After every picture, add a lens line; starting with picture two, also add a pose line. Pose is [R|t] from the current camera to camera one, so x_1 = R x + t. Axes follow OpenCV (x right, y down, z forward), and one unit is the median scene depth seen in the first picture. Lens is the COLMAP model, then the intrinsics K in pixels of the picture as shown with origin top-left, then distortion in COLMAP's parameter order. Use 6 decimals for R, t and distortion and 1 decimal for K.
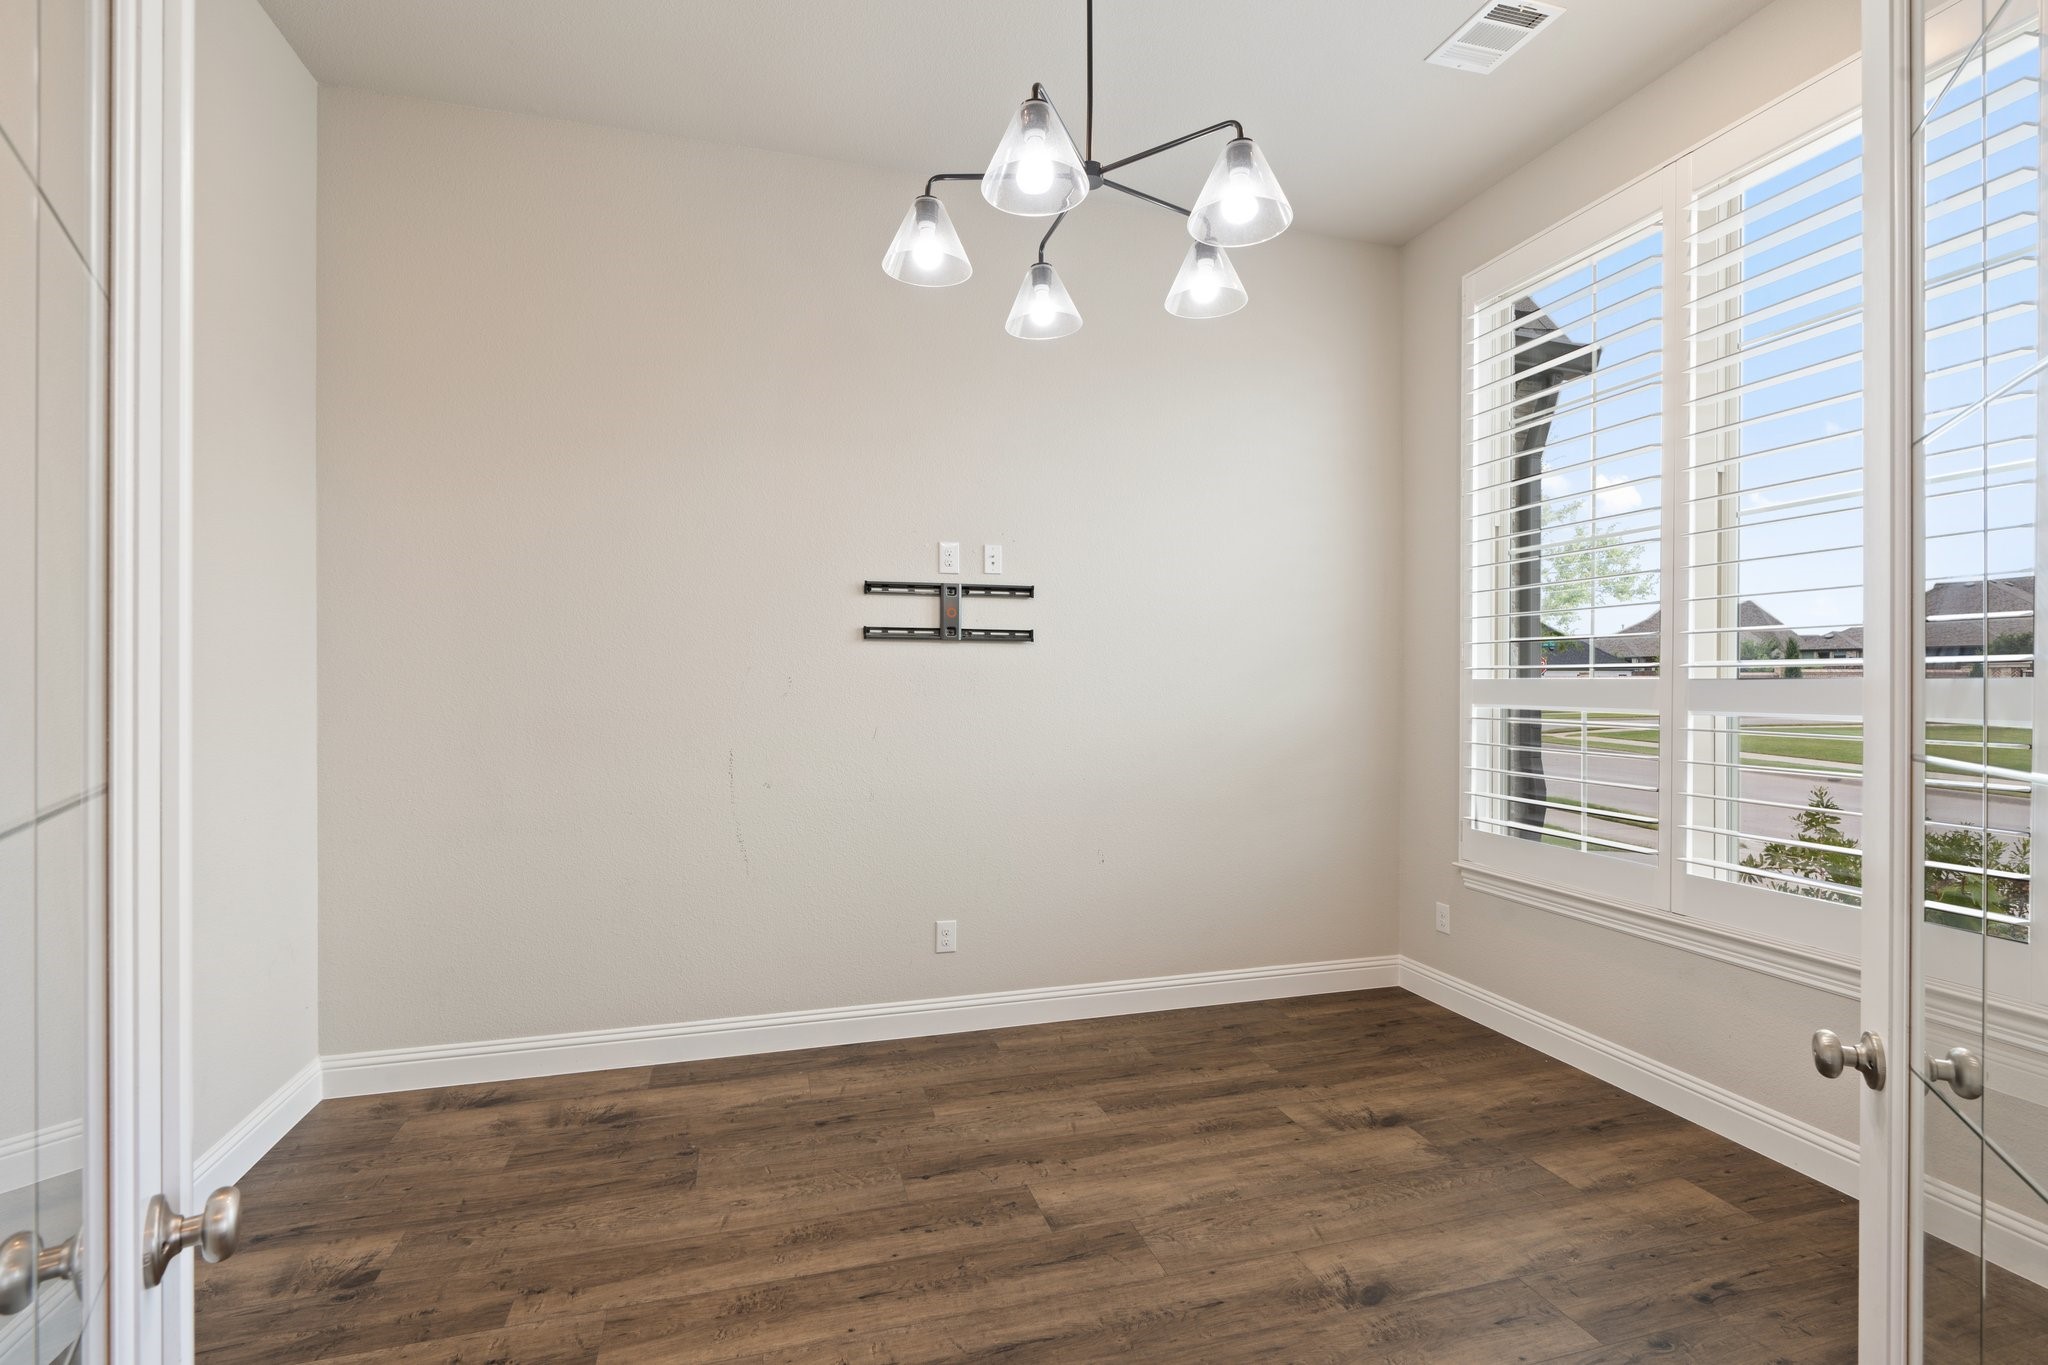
lens RADIAL K [[933.0, 0, 1019.0], [0, 933.0, 679.3], [0, 0, 1]] dist [0.000211, 0.000317]
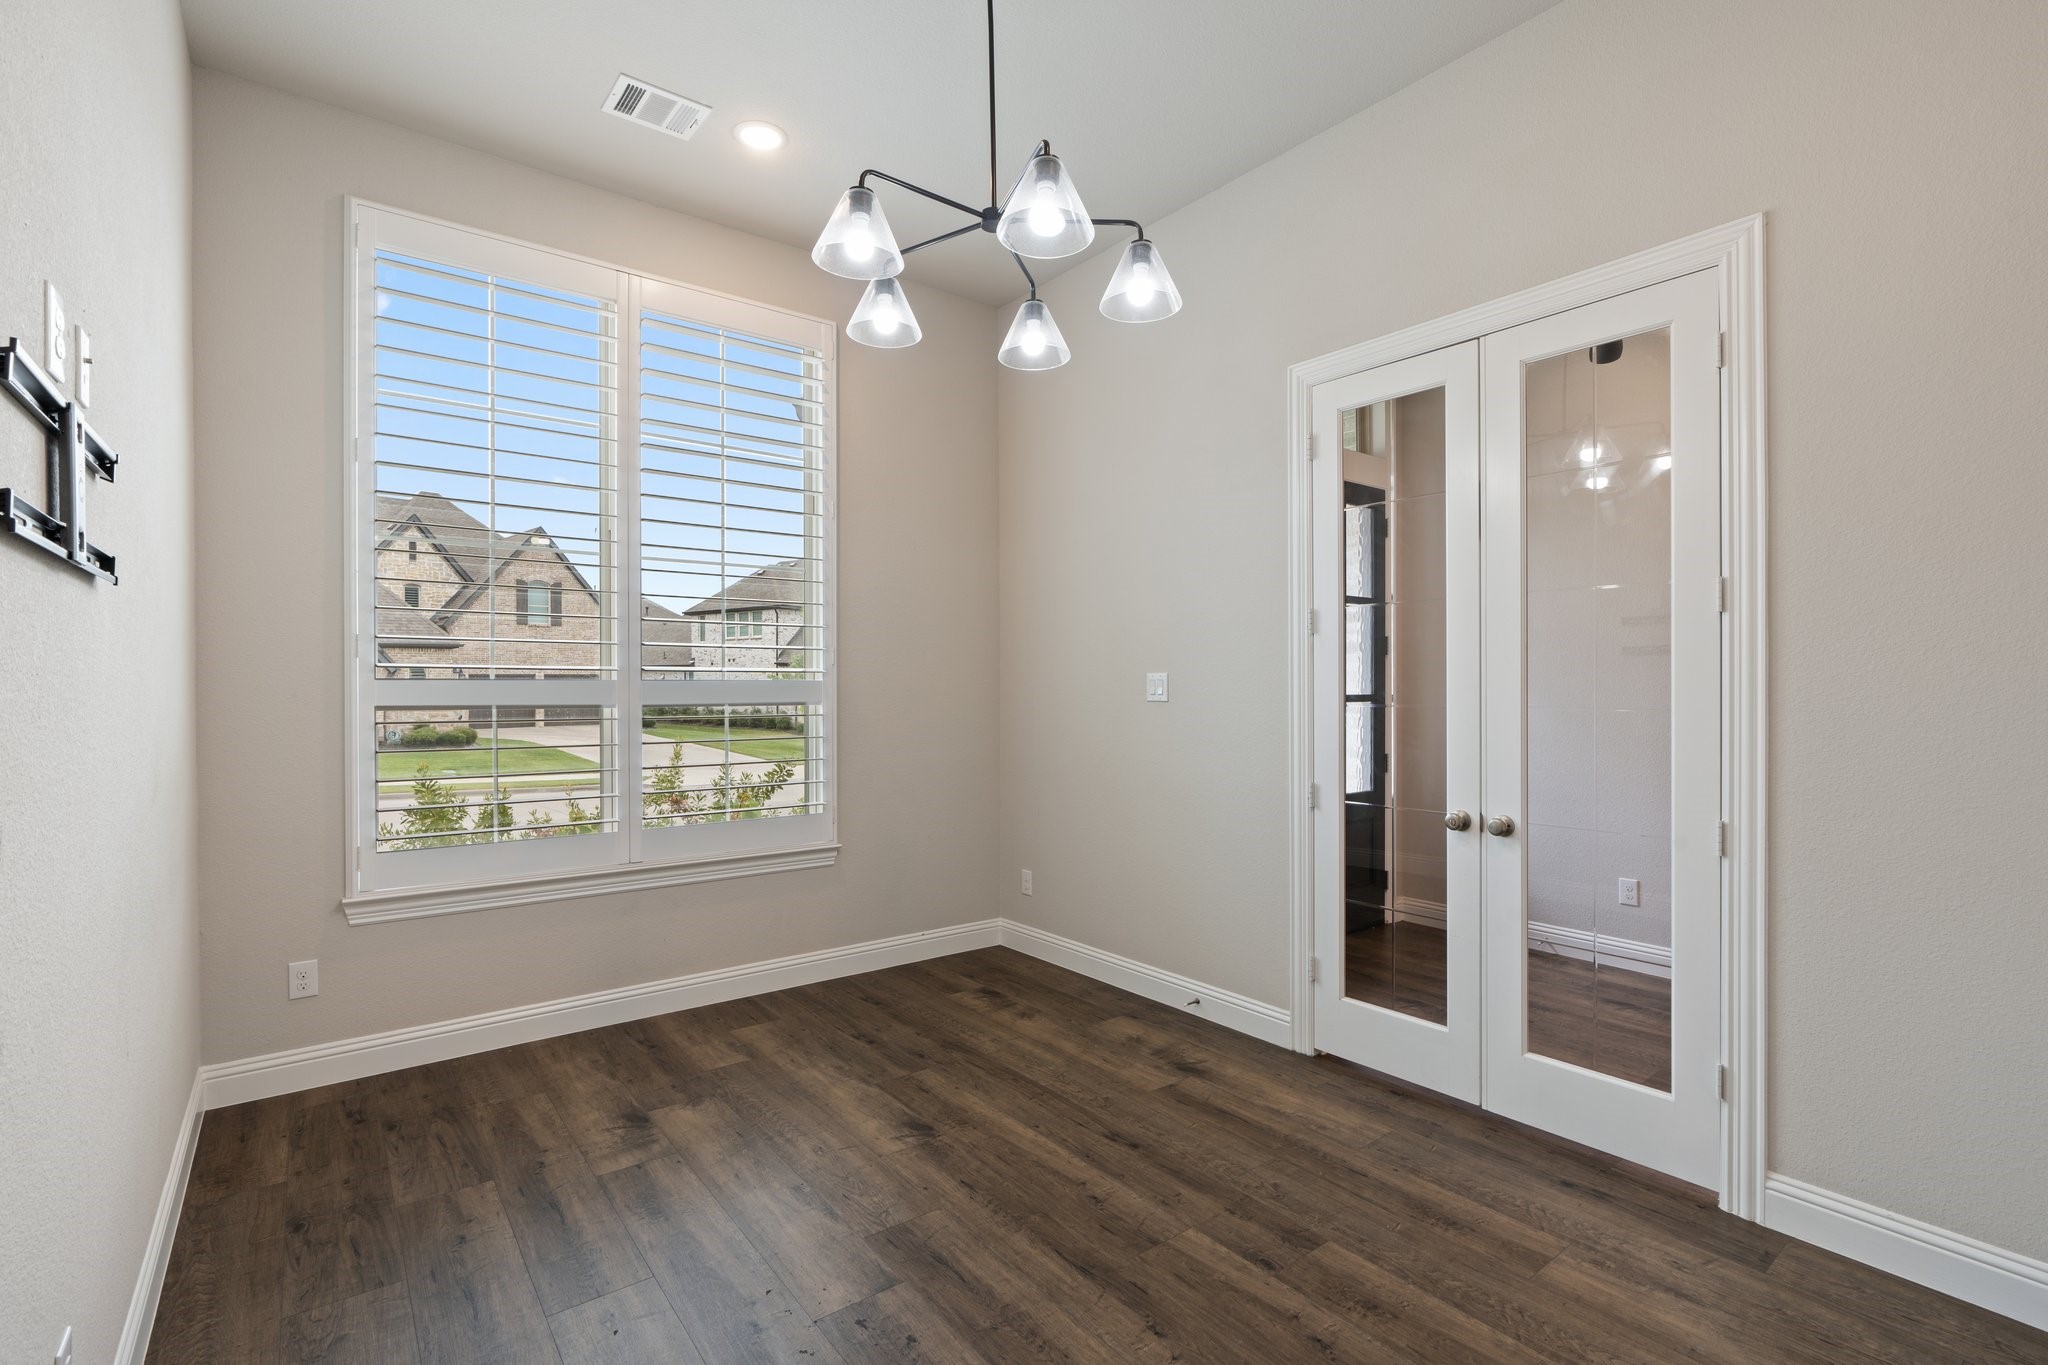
lens RADIAL K [[933.0, 0, 1019.0], [0, 933.0, 679.3], [0, 0, 1]] dist [0.000211, 0.000317]
pose [[-0.364456, 0.003616, 0.931214, -0.678674], [-0.002703, 0.999984, -0.004941, 0.004580], [-0.931217, -0.004318, -0.364441, 0.971979]]
